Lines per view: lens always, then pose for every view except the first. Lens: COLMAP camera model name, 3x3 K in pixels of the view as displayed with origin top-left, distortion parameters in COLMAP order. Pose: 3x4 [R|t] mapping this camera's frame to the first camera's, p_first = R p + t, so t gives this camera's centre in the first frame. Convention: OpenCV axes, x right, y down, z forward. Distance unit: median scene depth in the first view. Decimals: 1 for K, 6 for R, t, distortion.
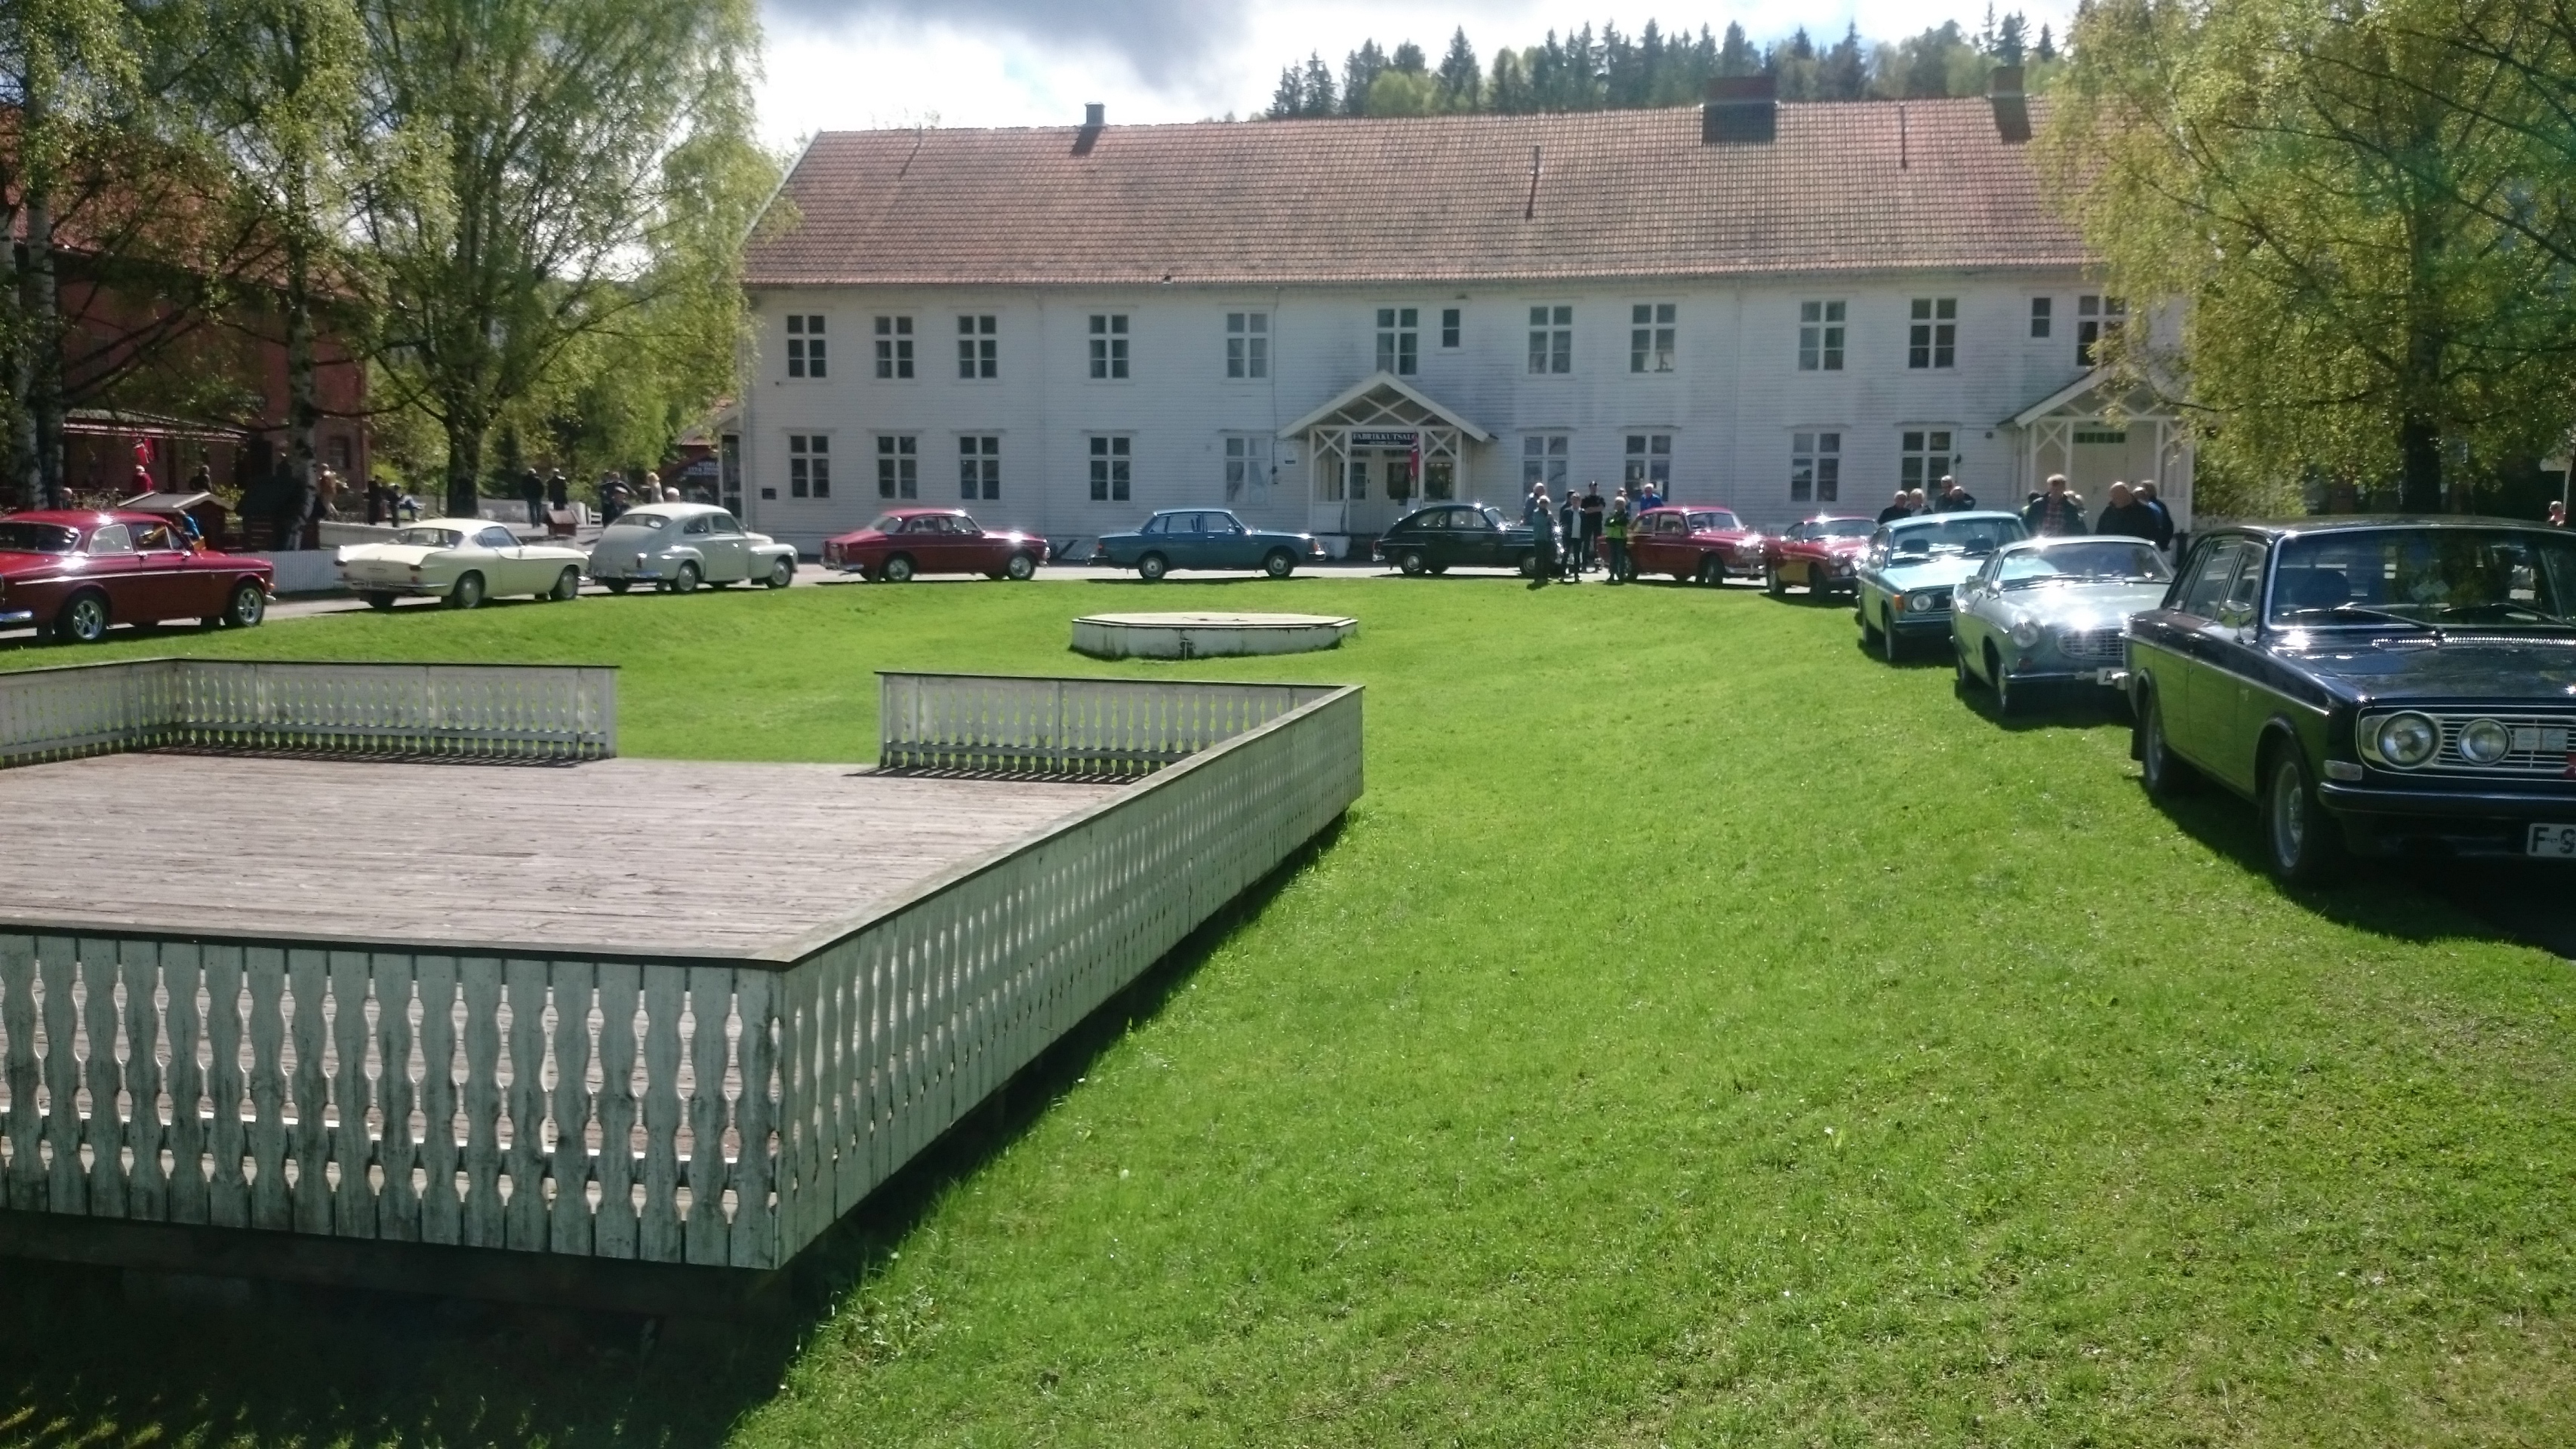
lens RADIAL K [[2004.8, 0, 1288.0], [0, 2004.8, 724.5], [0, 0, 1]] dist [0.251918, -0.619117]
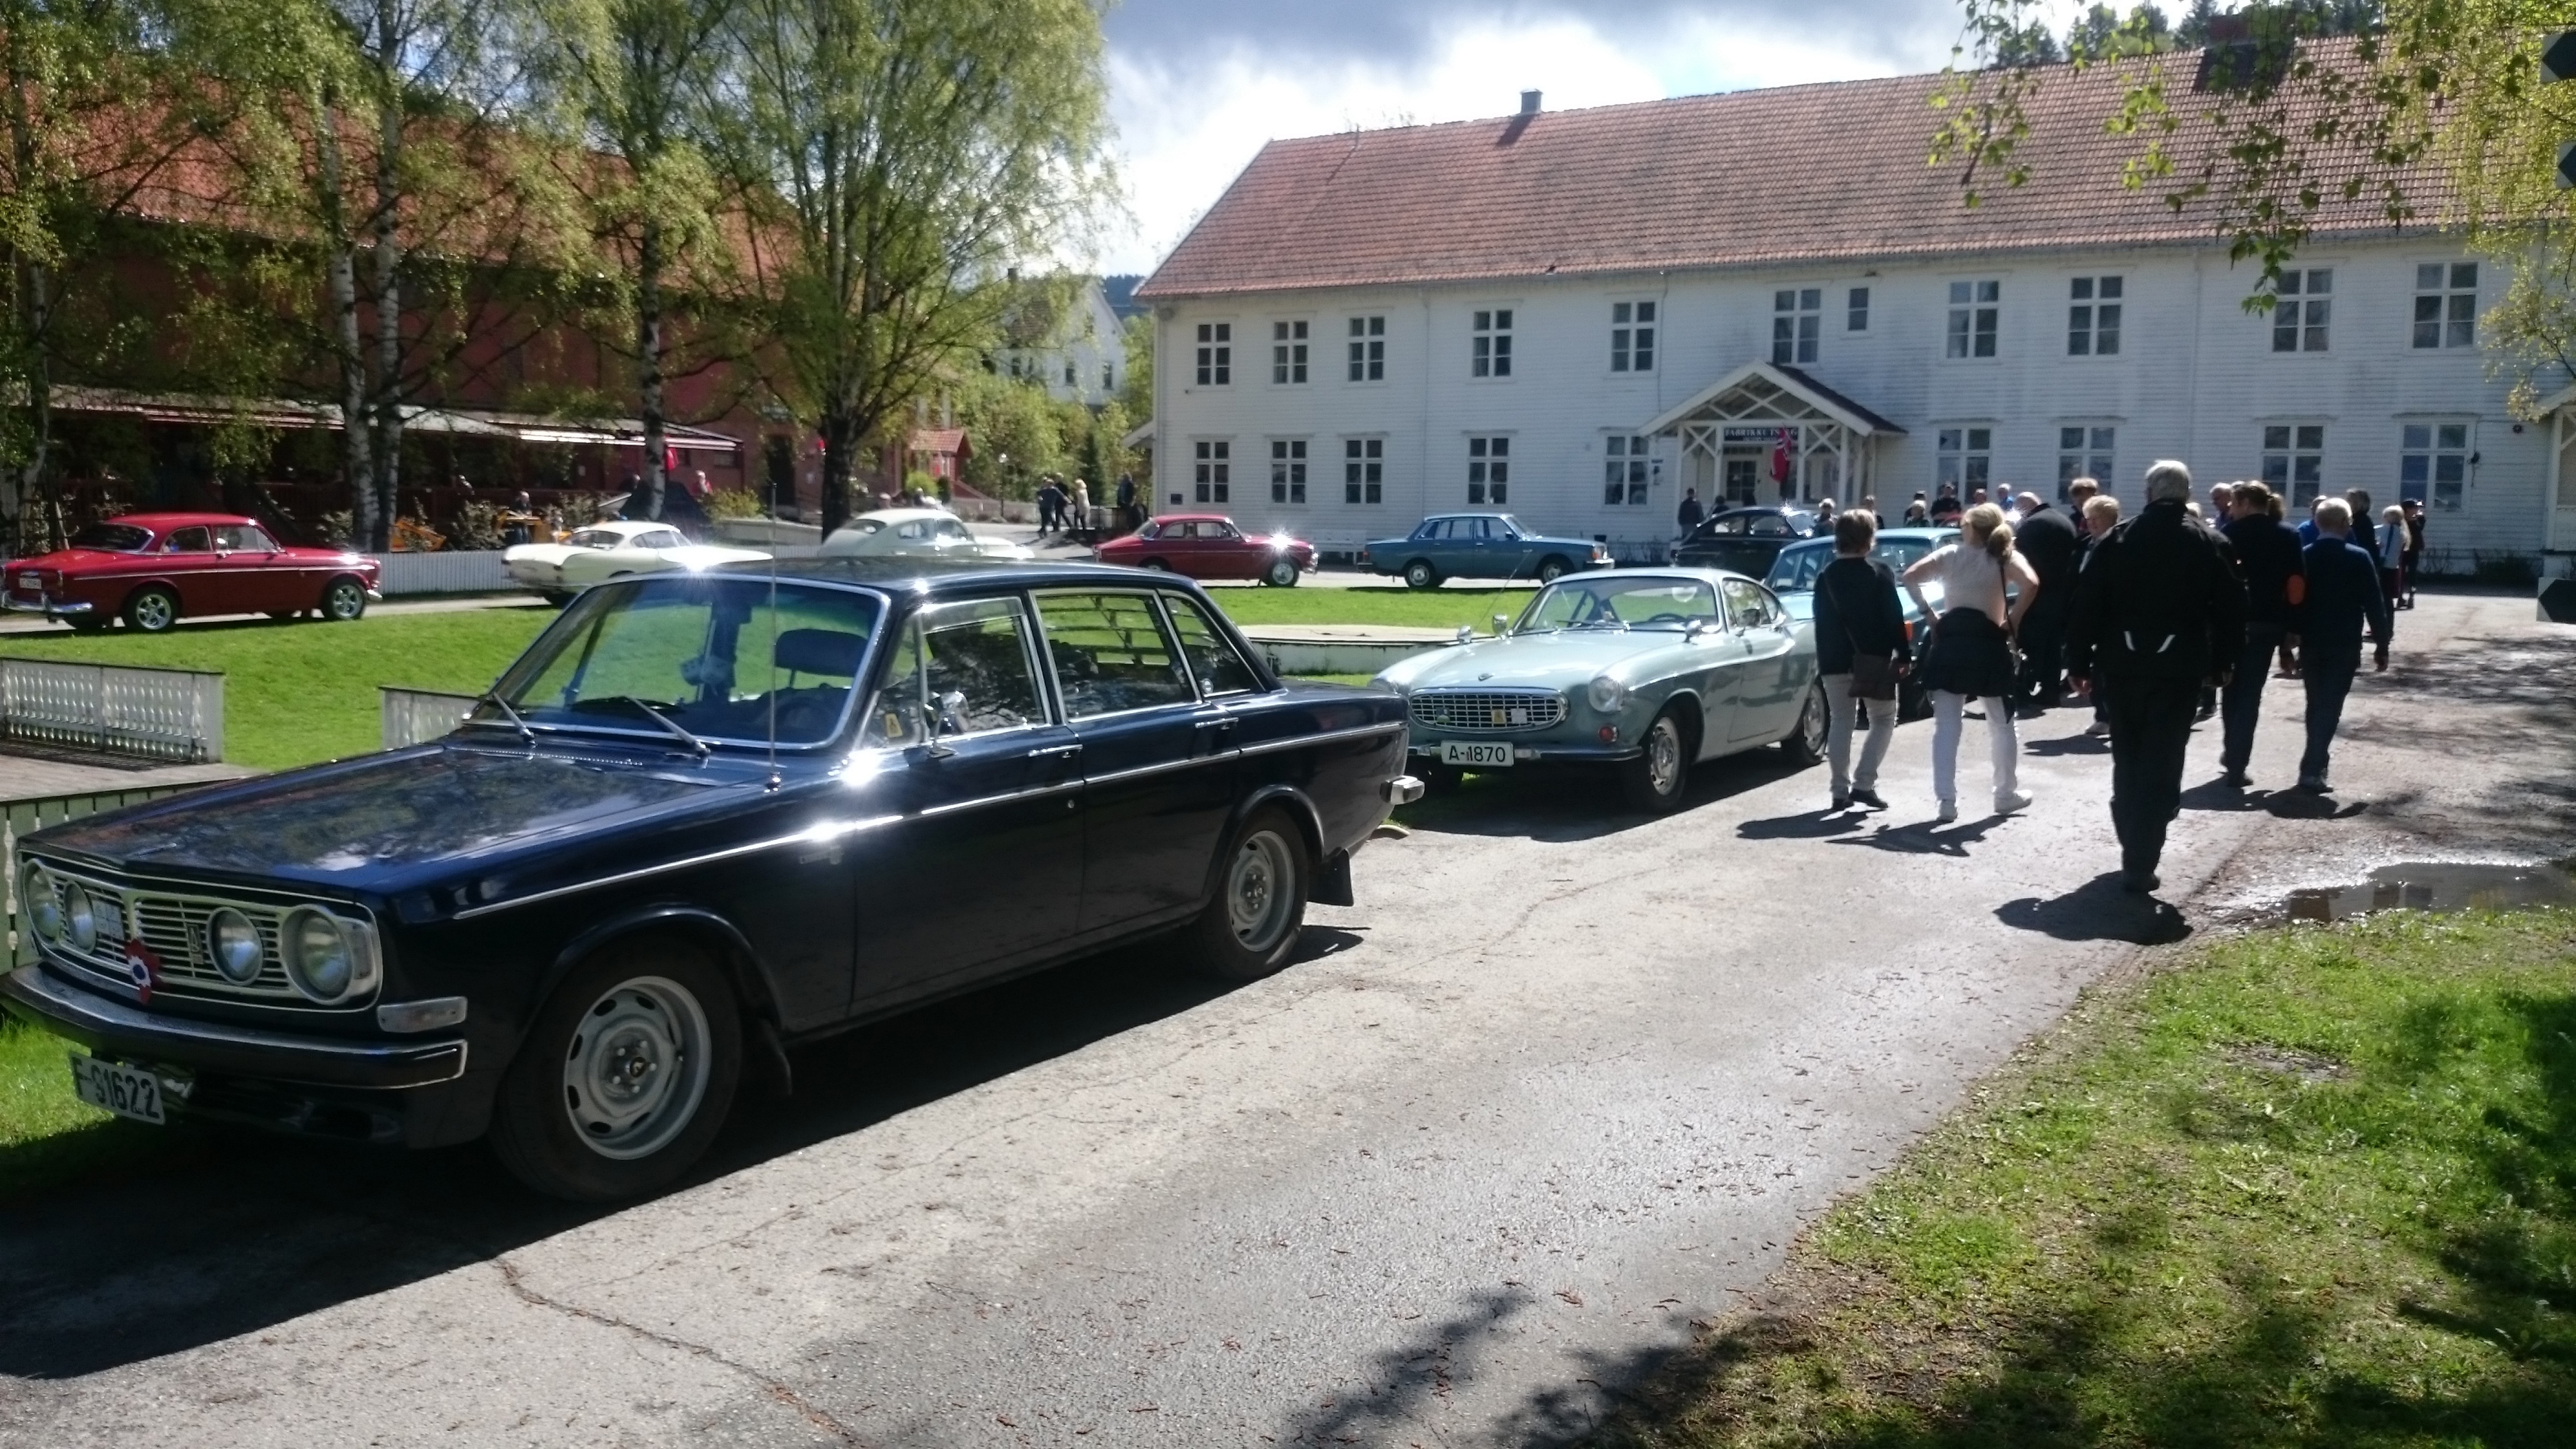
lens RADIAL K [[2004.8, 0, 1288.0], [0, 2004.8, 724.5], [0, 0, 1]] dist [0.251918, -0.619117]
pose [[0.939220, 0.040158, -0.340959, 0.162962], [-0.040279, 0.999166, 0.006726, -0.009405], [0.340945, 0.007416, 0.940054, 0.069712]]
